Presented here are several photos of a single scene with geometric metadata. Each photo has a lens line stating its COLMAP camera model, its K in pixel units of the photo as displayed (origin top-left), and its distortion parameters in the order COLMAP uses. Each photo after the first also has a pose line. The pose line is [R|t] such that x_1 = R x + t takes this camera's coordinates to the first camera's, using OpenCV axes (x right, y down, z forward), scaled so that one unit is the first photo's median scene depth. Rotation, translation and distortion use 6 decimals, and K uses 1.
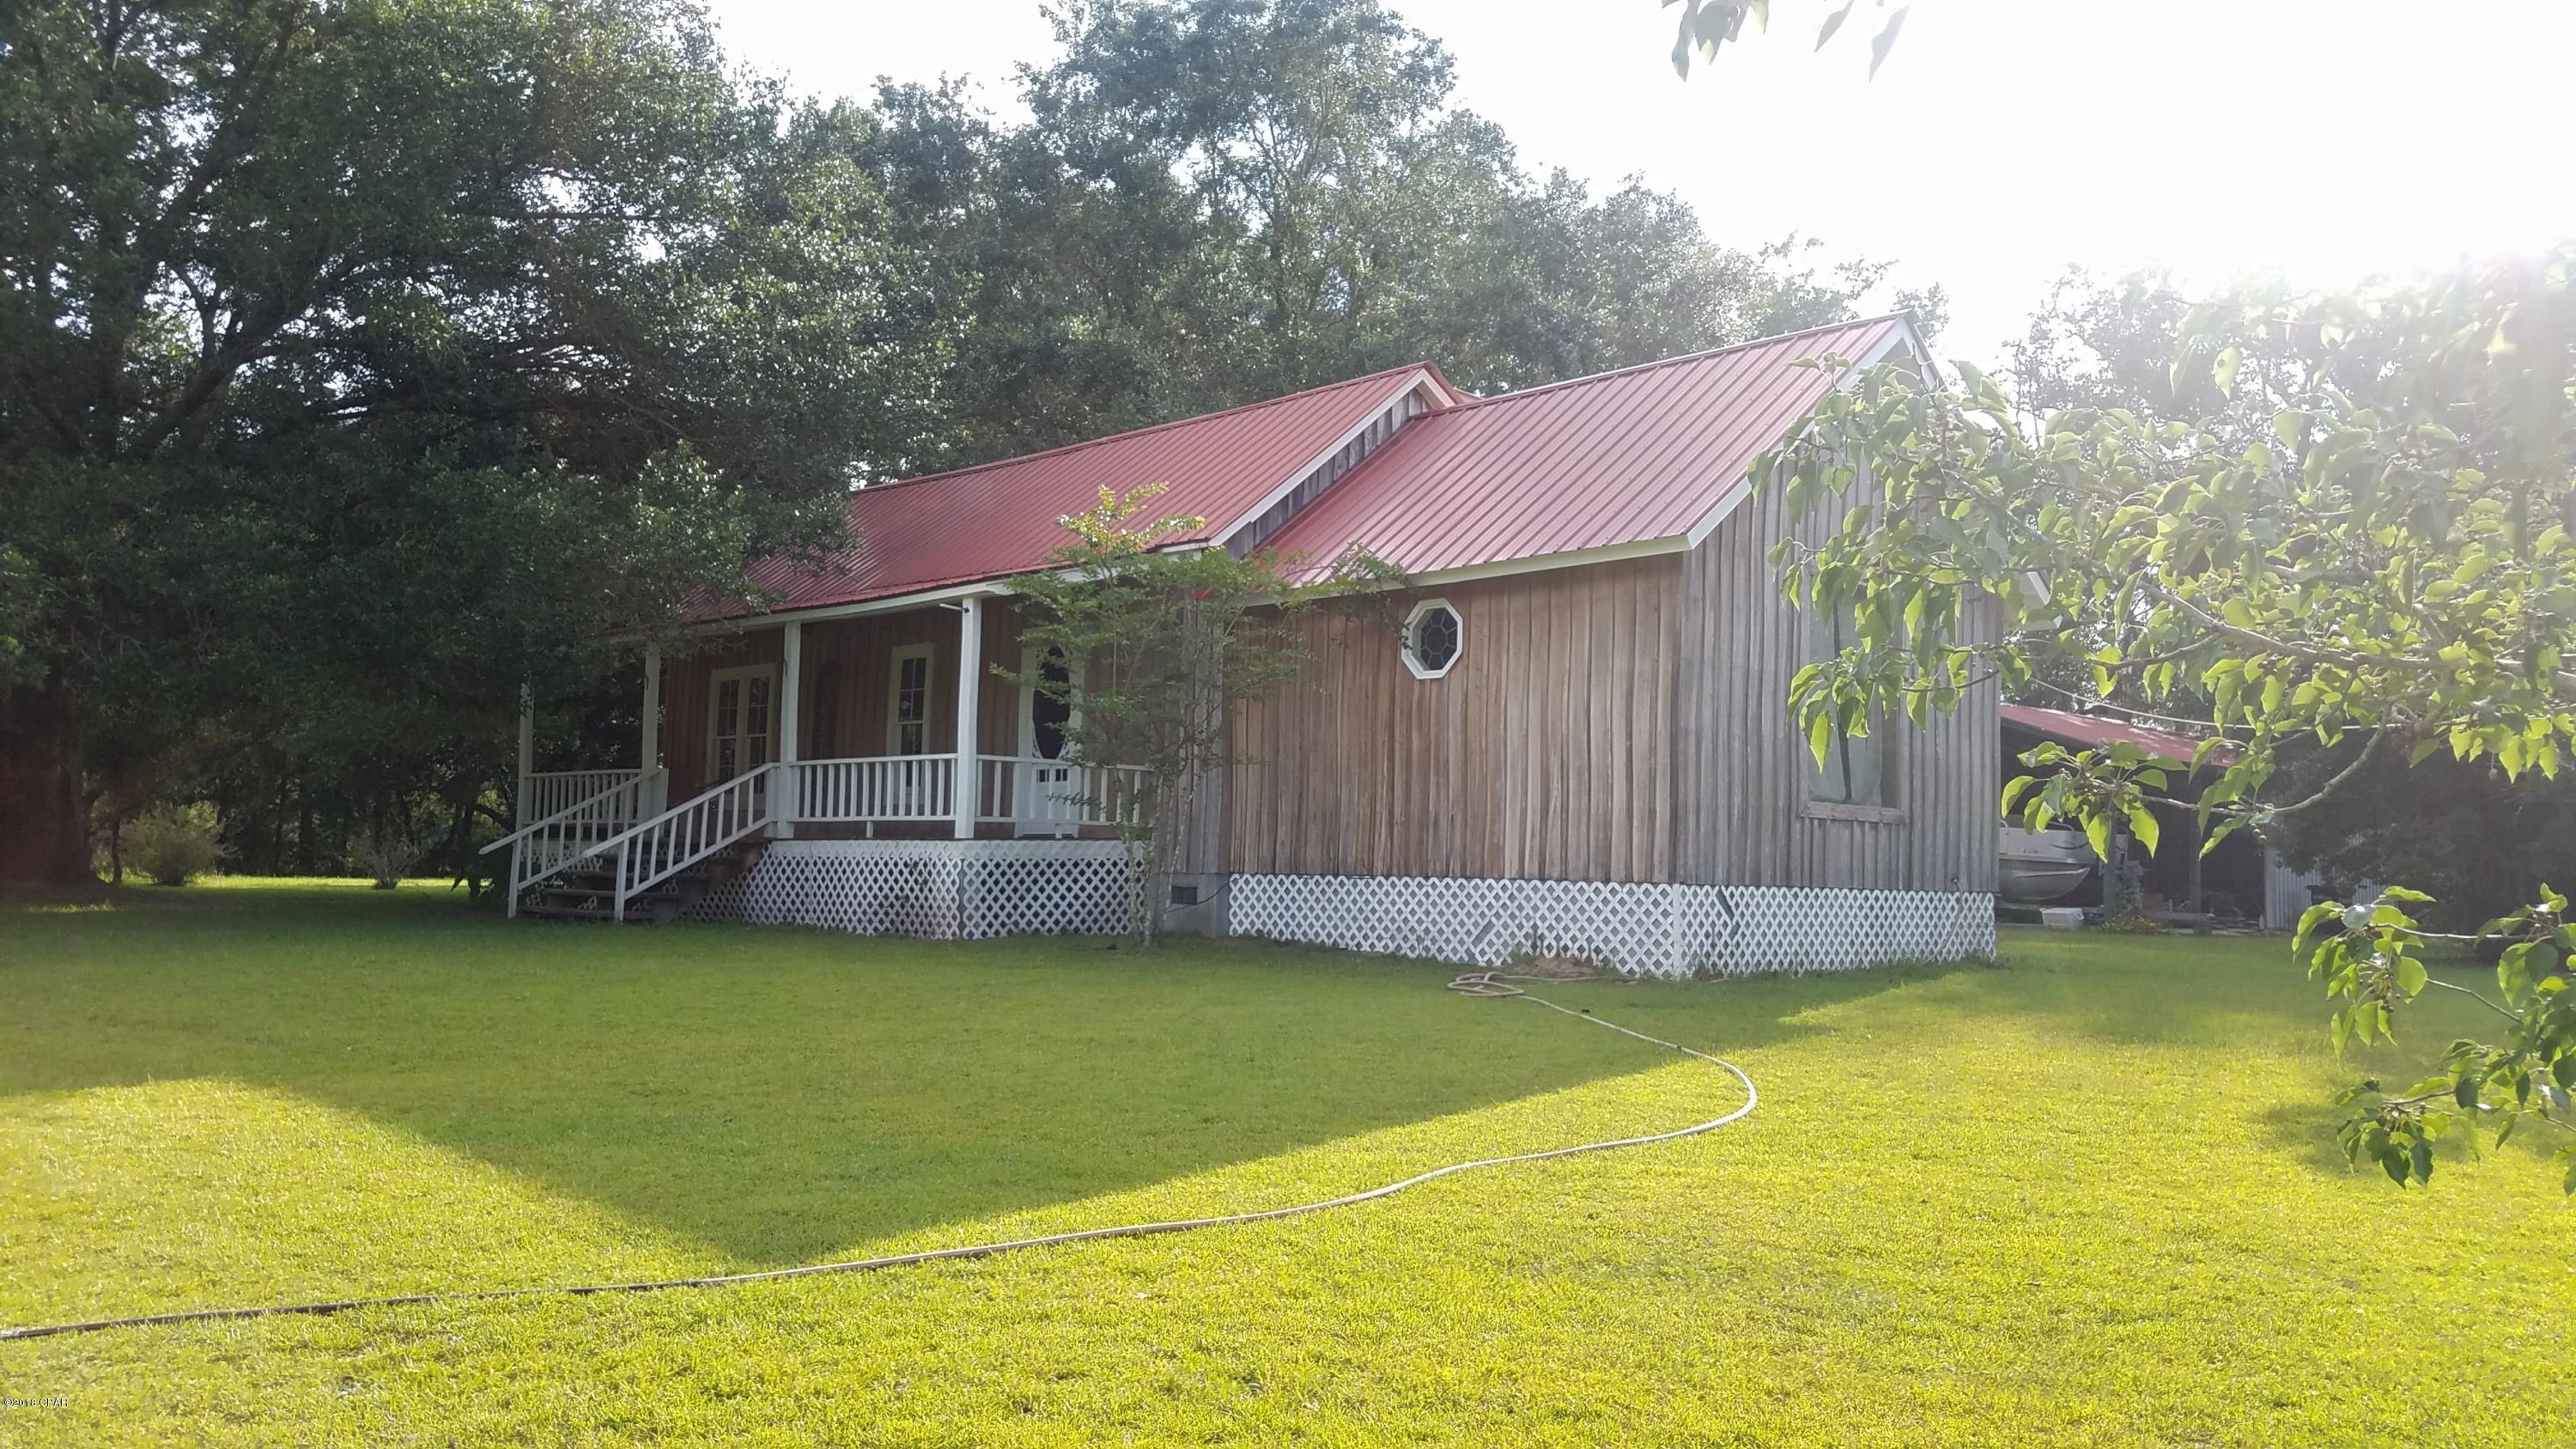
lens RADIAL K [[1946.8, 0, 1288.0], [0, 1946.8, 724.5], [0, 0, 1]] dist [0.008854, -0.000412]
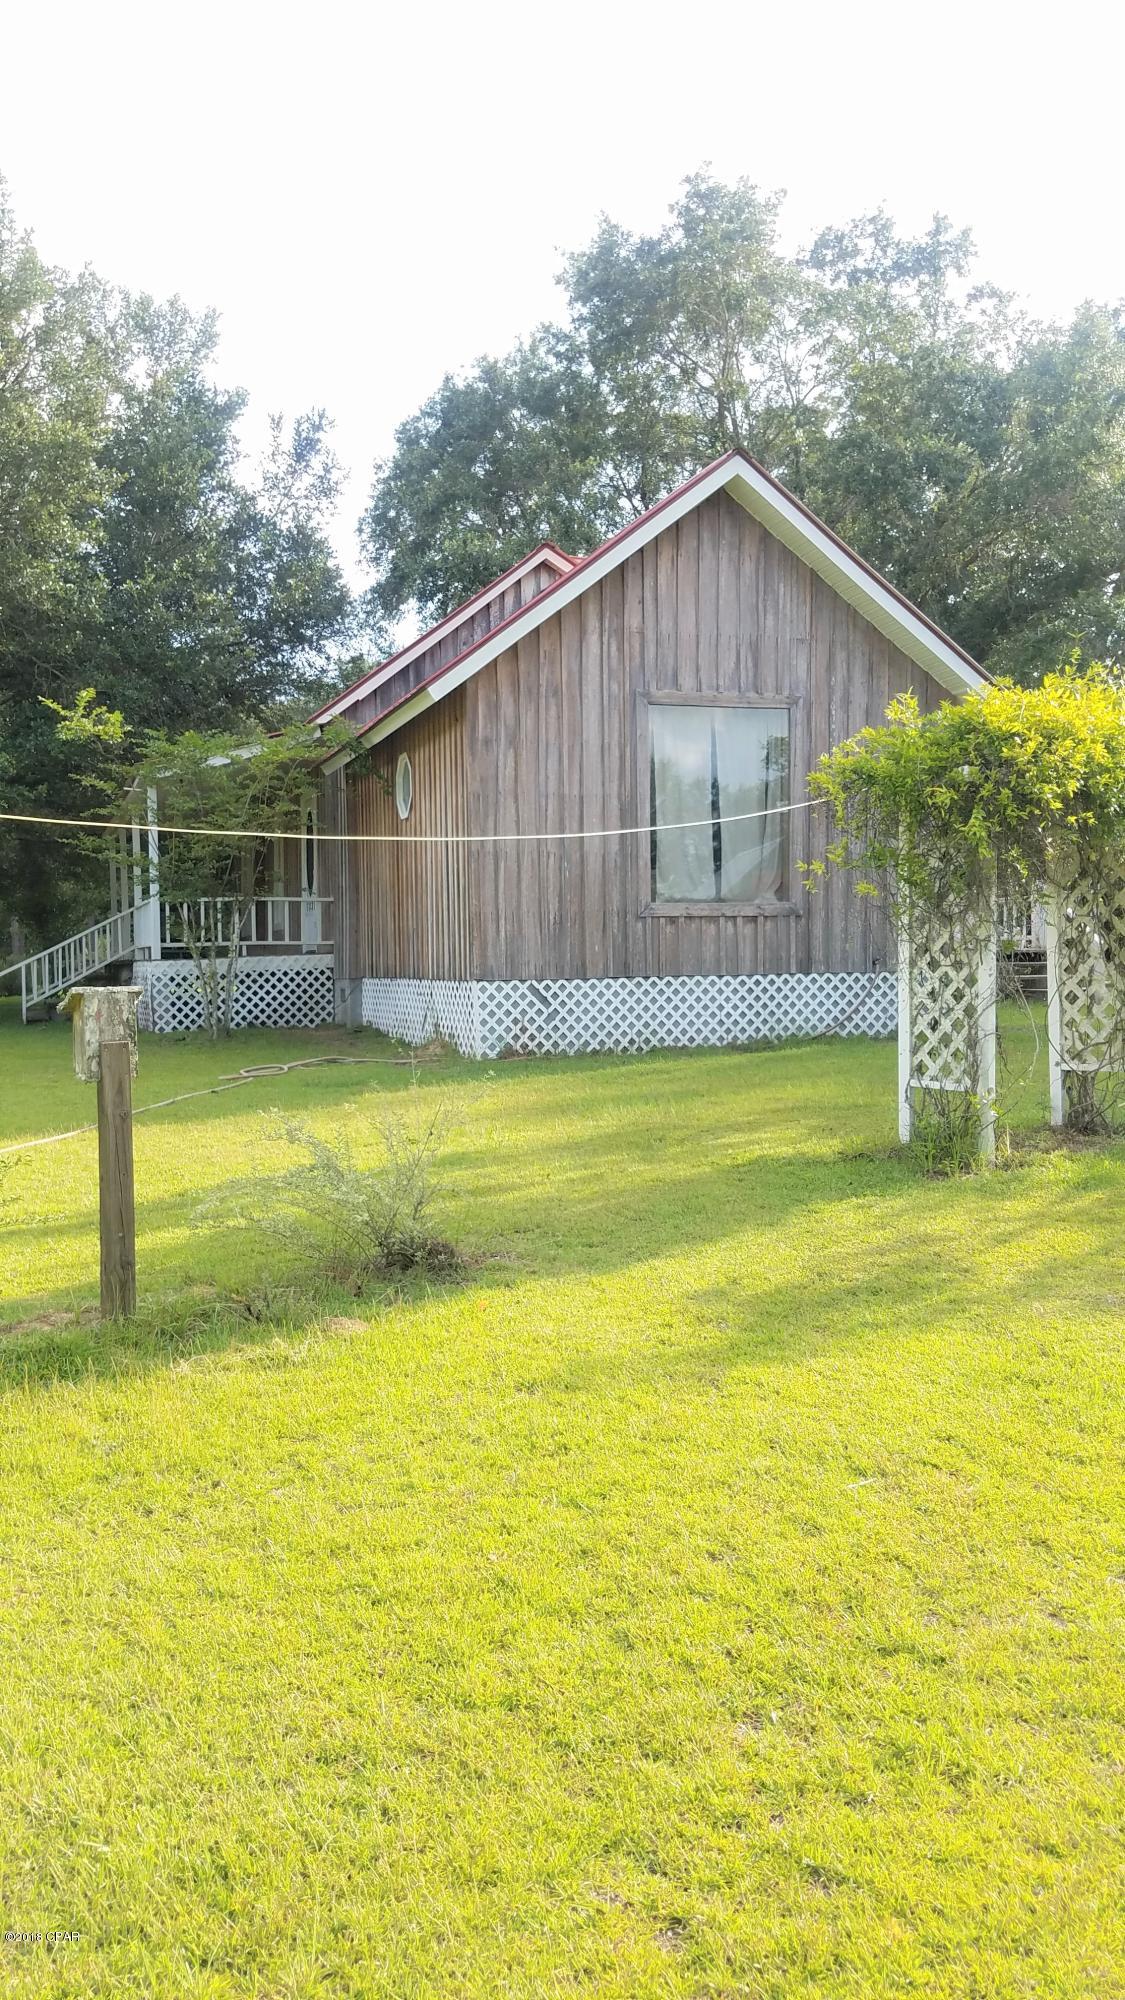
lens RADIAL K [[1511.3, 0, 562.5], [0, 1511.3, 1000.0], [0, 0, 1]] dist [0.008854, -0.000412]
pose [[0.925904, -0.029871, -0.376577, 0.552923], [0.068531, 0.993610, 0.089685, 0.012054], [0.371492, -0.108846, 0.922034, 0.139342]]
